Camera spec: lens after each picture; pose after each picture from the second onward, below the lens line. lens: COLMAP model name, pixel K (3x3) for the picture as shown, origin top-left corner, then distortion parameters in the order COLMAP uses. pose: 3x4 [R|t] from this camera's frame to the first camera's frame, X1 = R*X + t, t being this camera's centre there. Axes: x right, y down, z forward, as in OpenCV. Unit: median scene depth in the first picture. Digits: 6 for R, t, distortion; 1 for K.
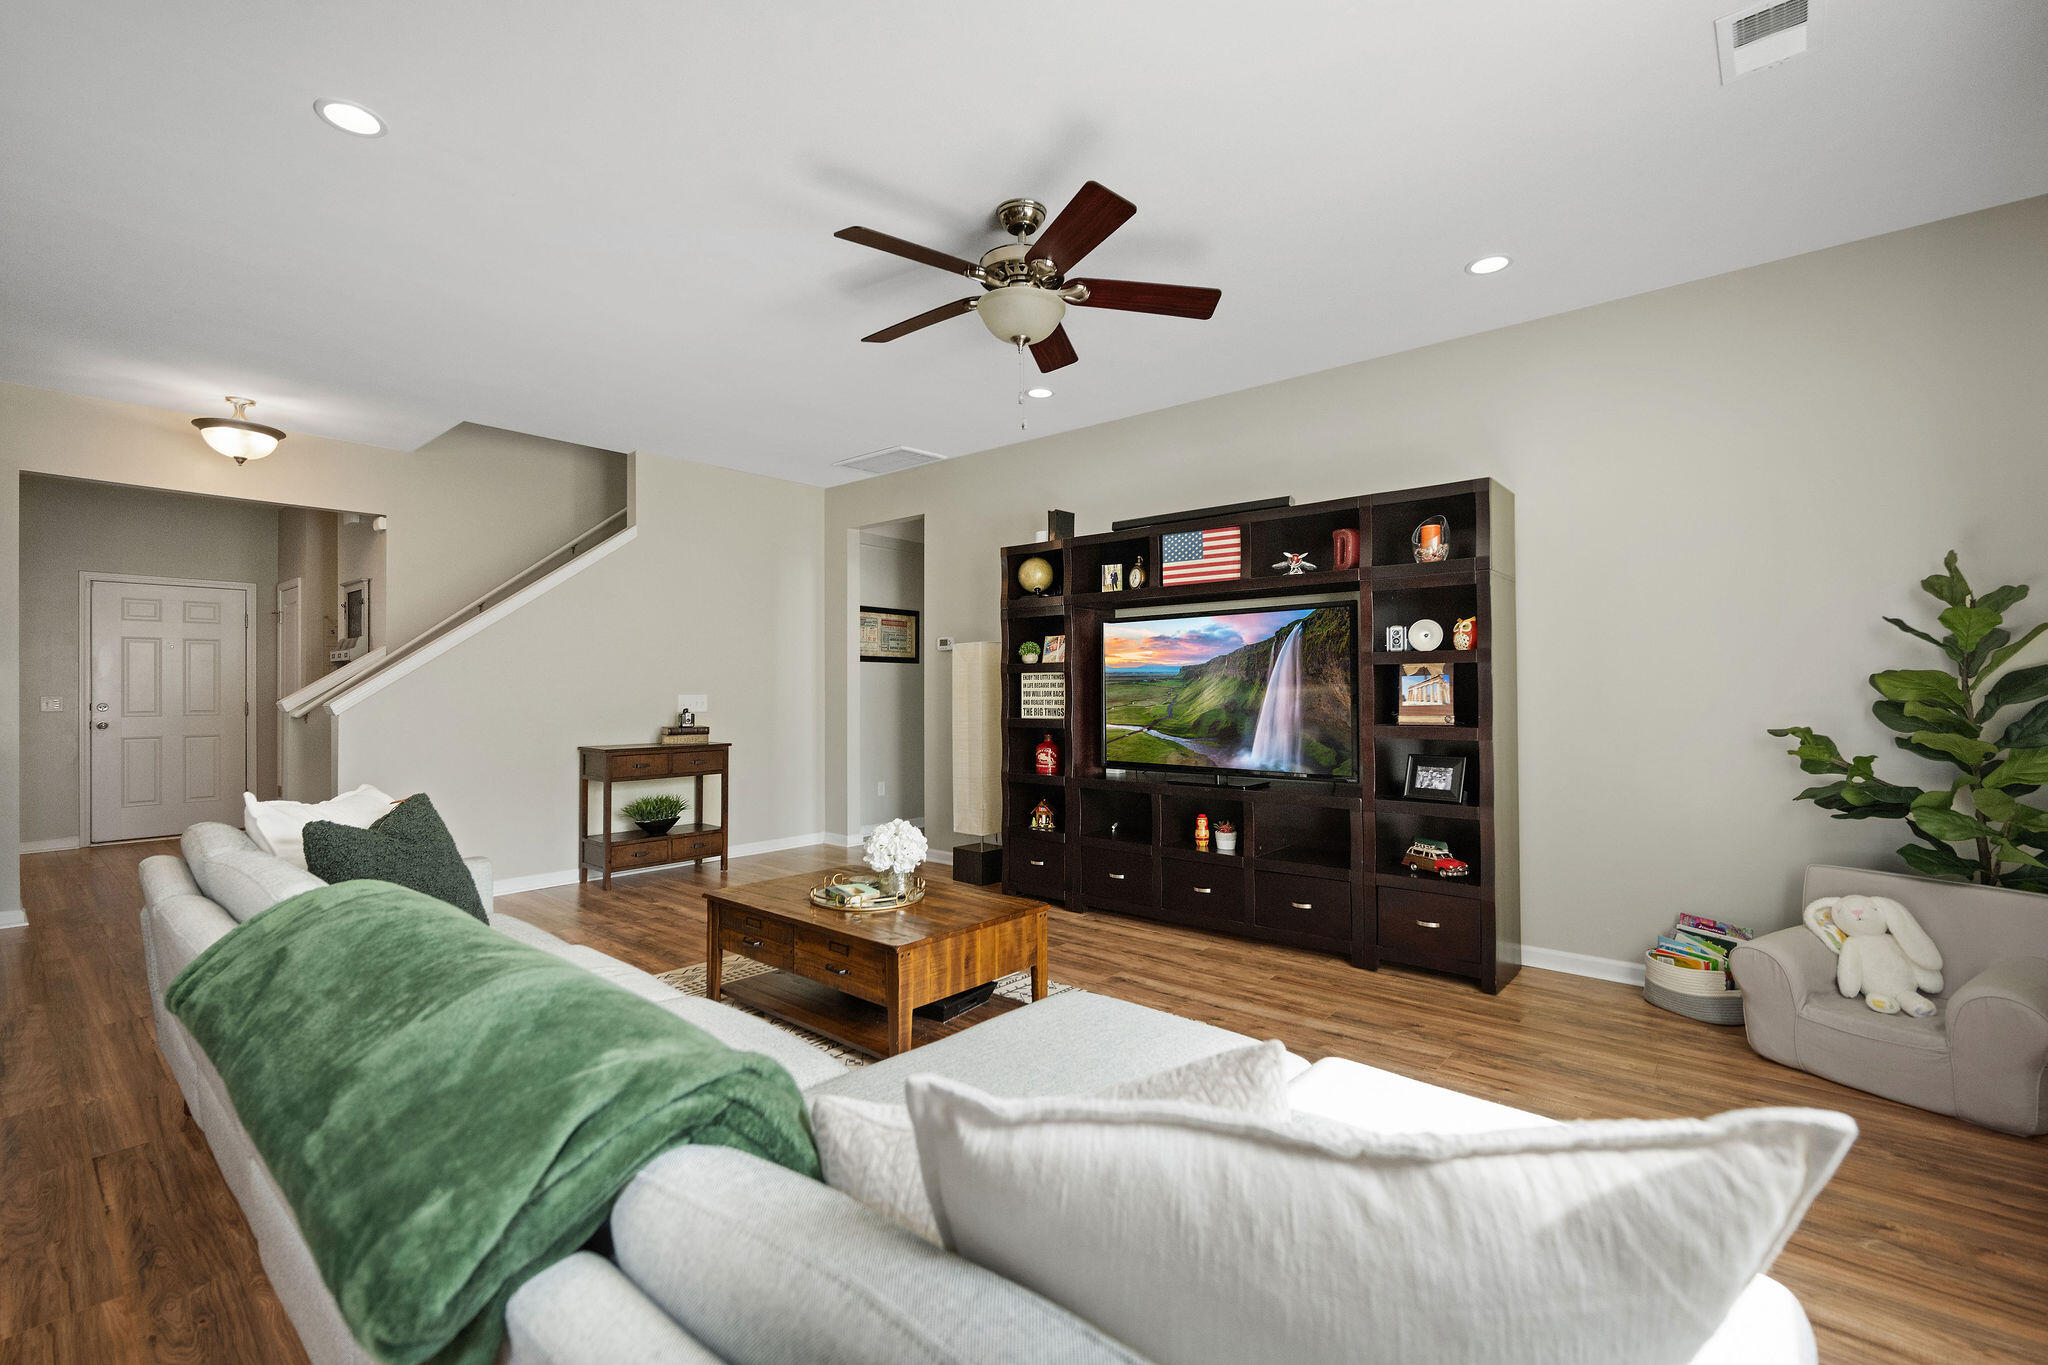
lens RADIAL K [[891.9, 0, 1024.0], [0, 891.9, 681.3], [0, 0, 1]] dist [0.001081, -0.000049]
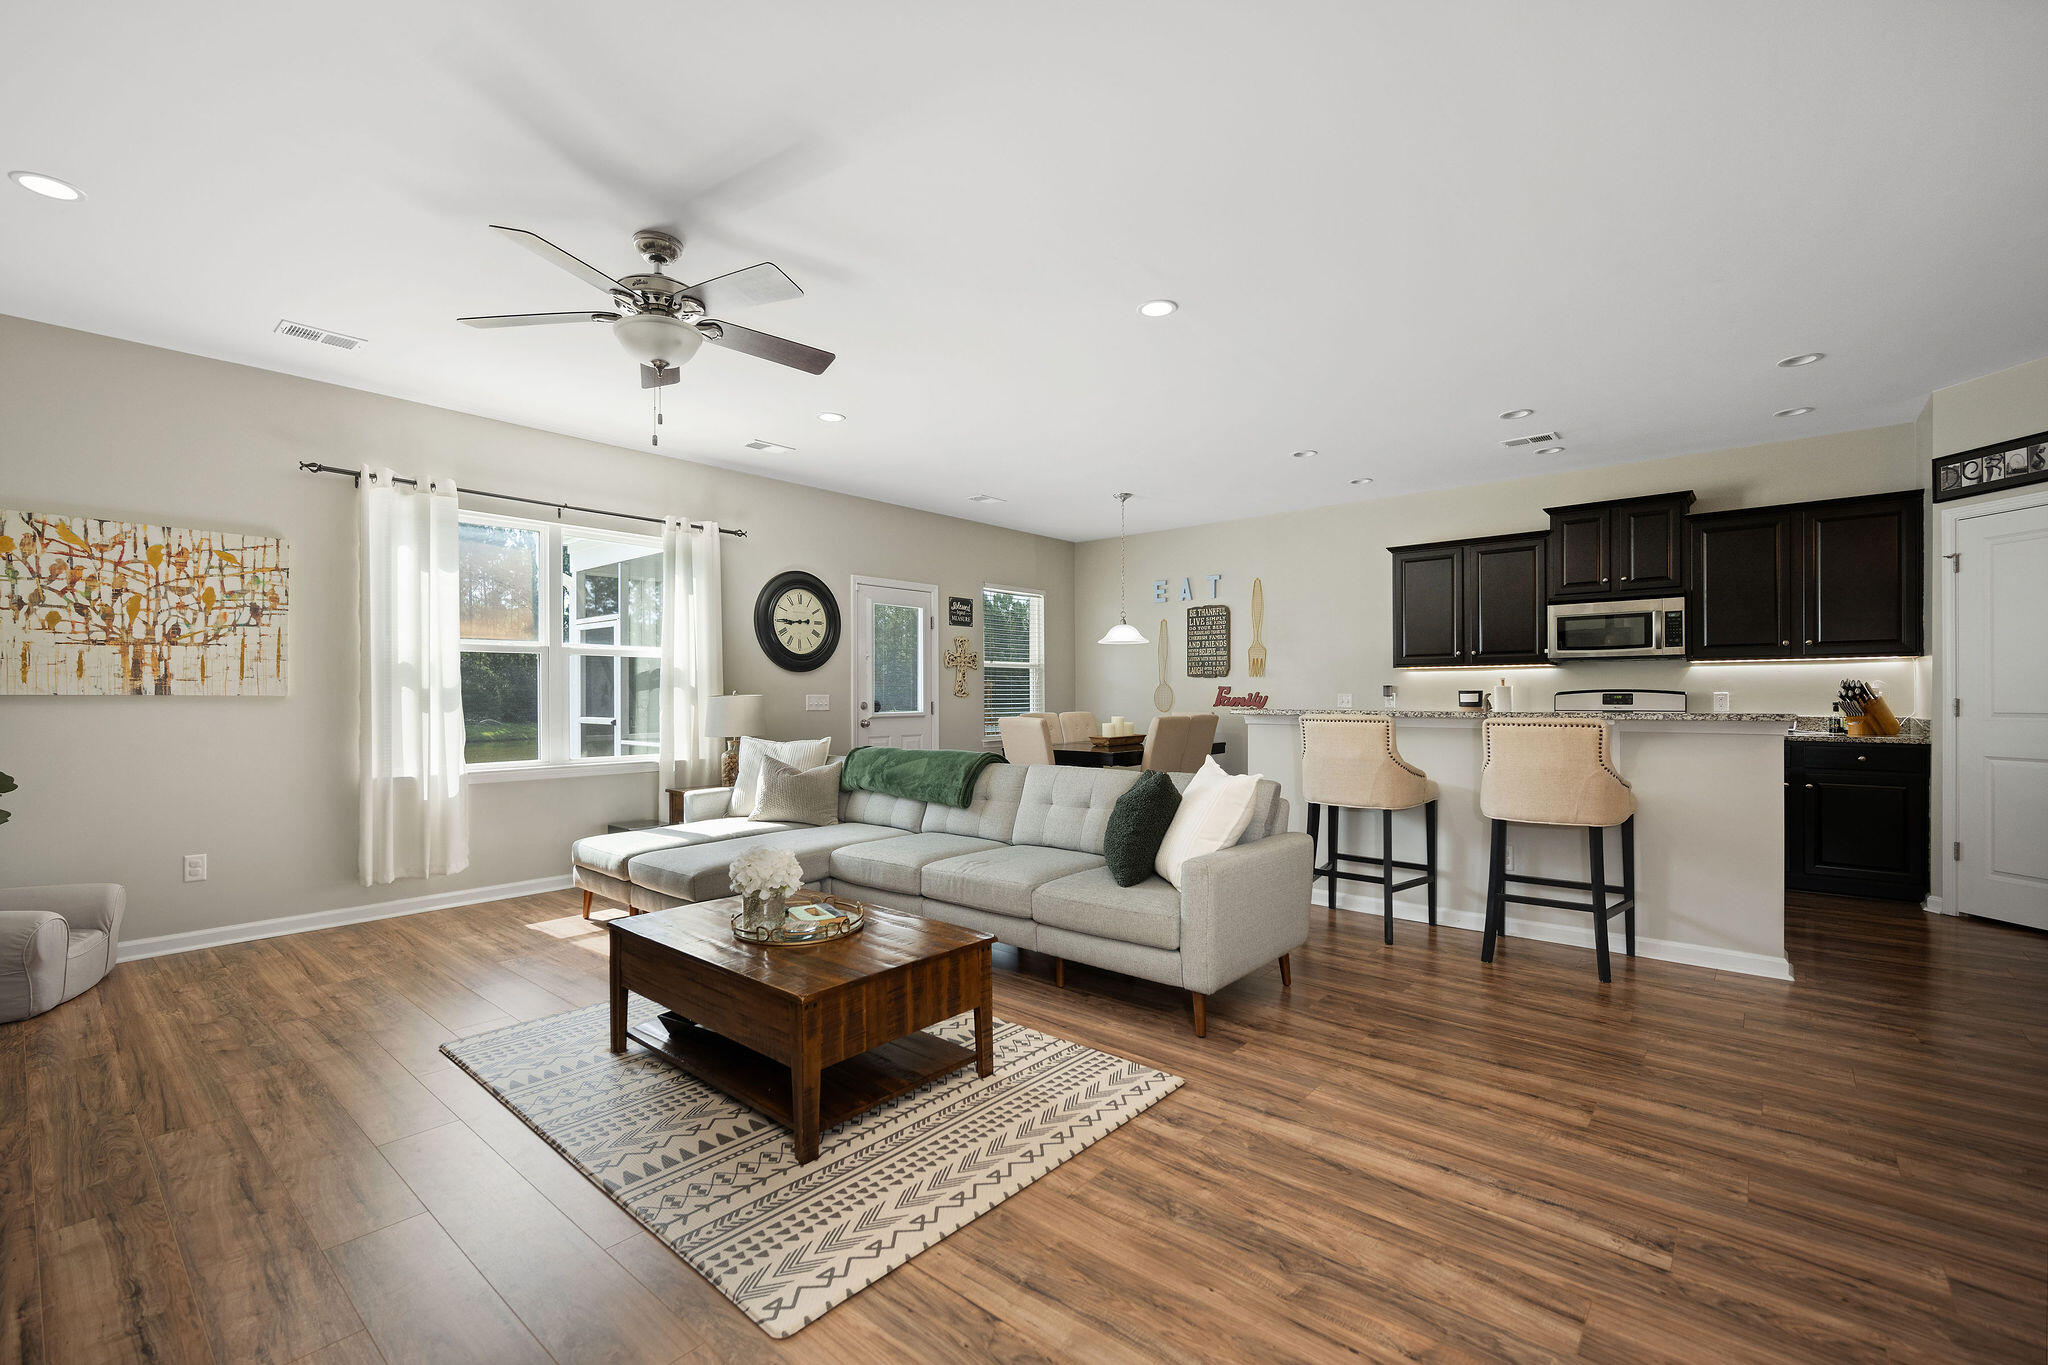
lens RADIAL K [[875.9, 0, 1019.9], [0, 875.9, 700.2], [0, 0, 1]] dist [-0.000761, 0.000228]
pose [[-0.999964, 0.007677, 0.003513, -0.259312], [0.007655, 0.999951, -0.006255, 0.016499], [-0.003561, -0.006228, -0.999974, 1.222361]]
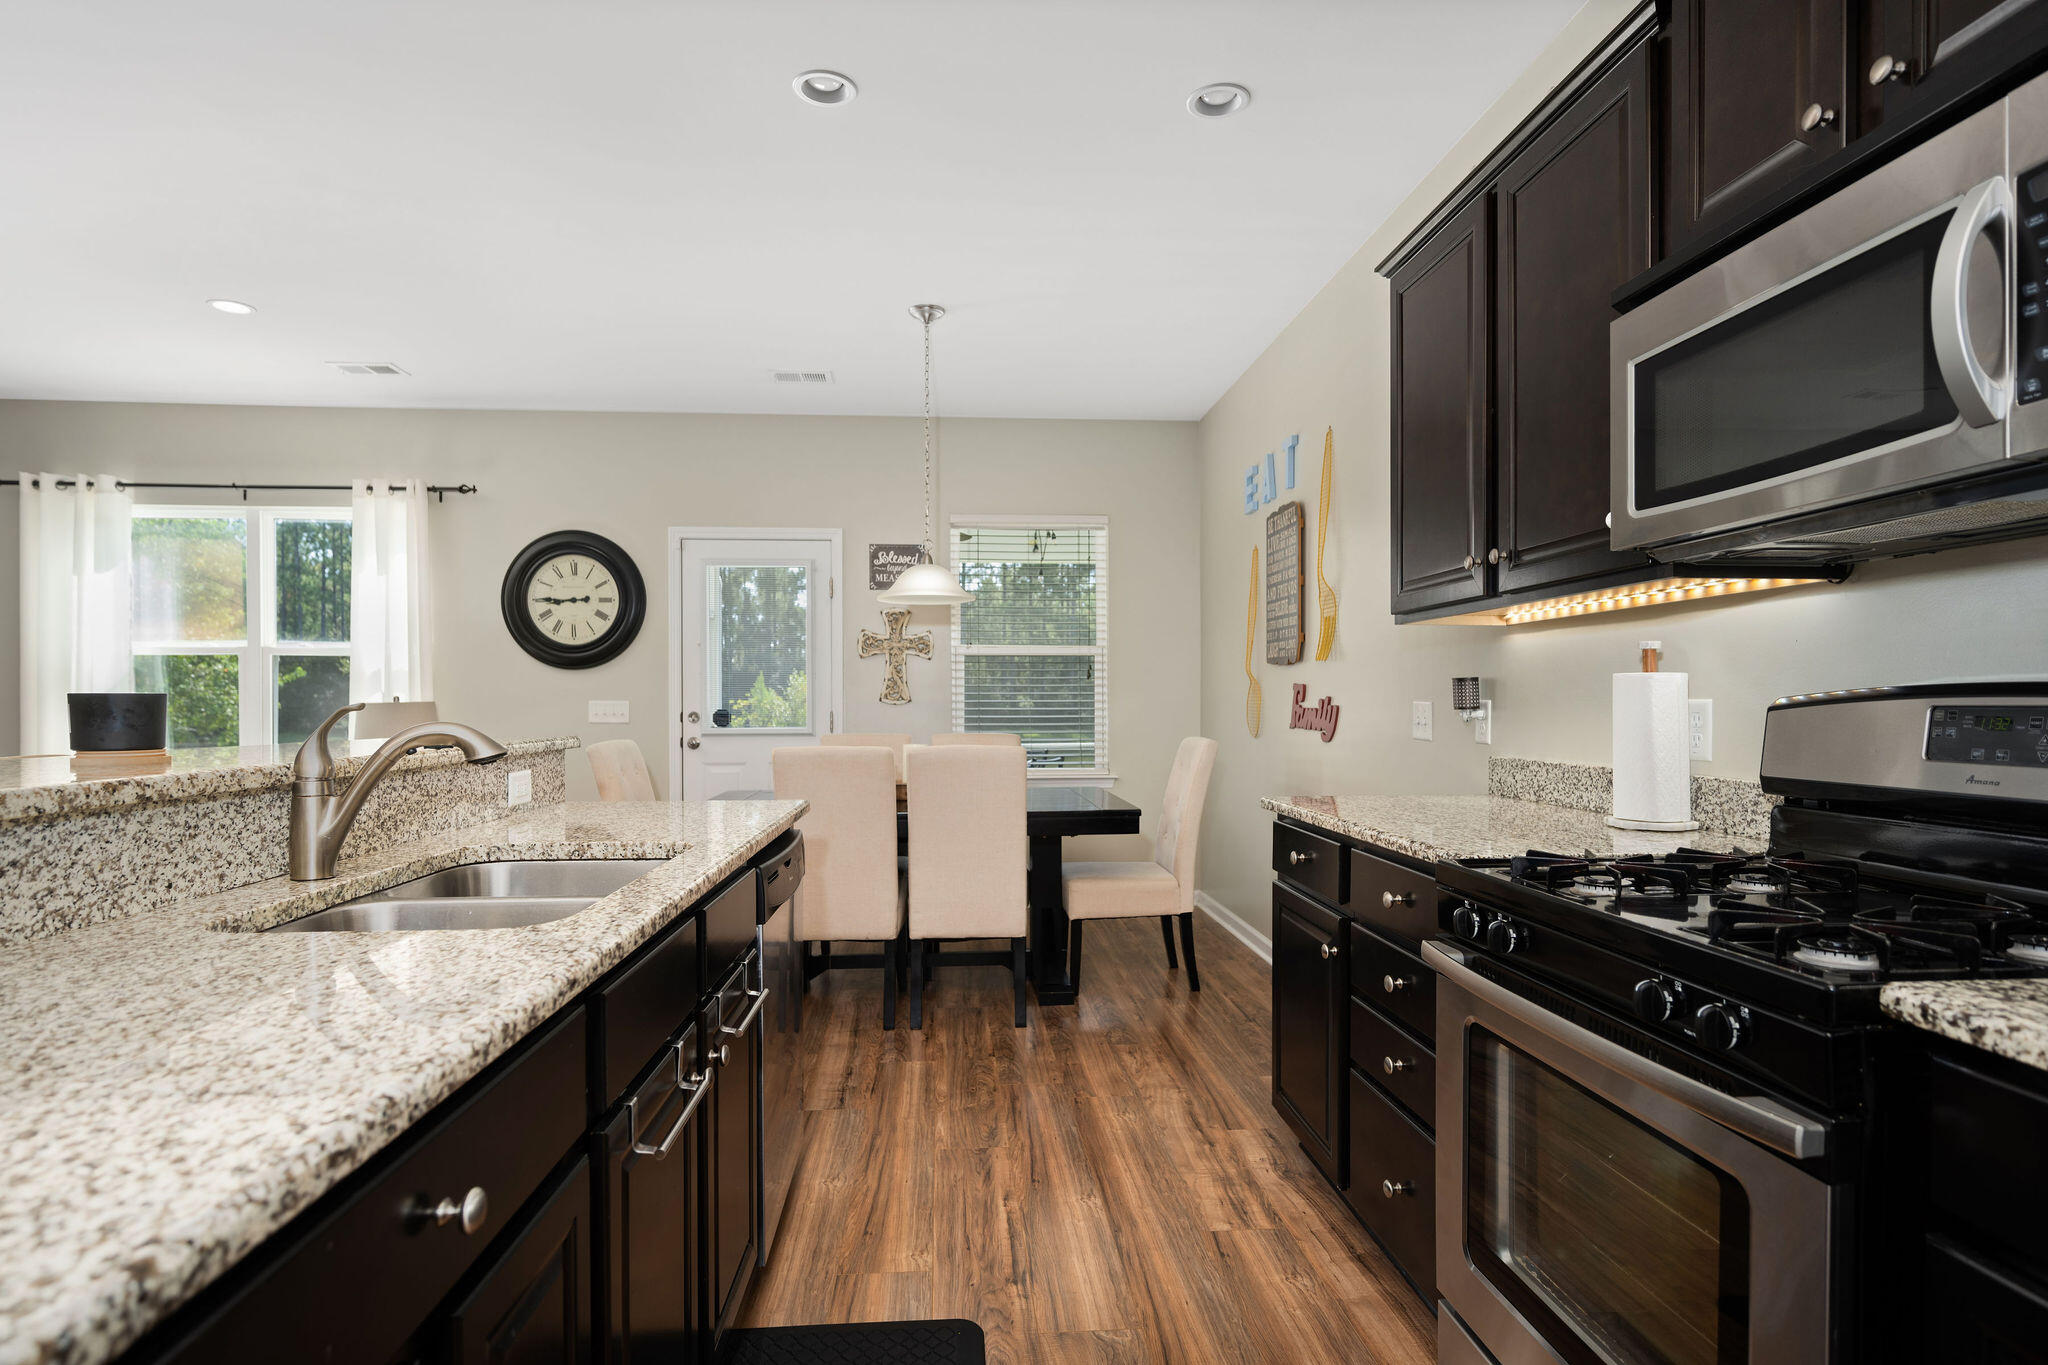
lens RADIAL K [[1066.7, 0, 1027.4], [0, 1066.7, 709.0], [0, 0, 1]] dist [-0.003778, -0.000898]
pose [[-0.708314, 0.000189, 0.705898, -1.106555], [-0.003959, 0.999983, -0.004241, 0.009358], [-0.705887, -0.005799, -0.708301, 0.368381]]
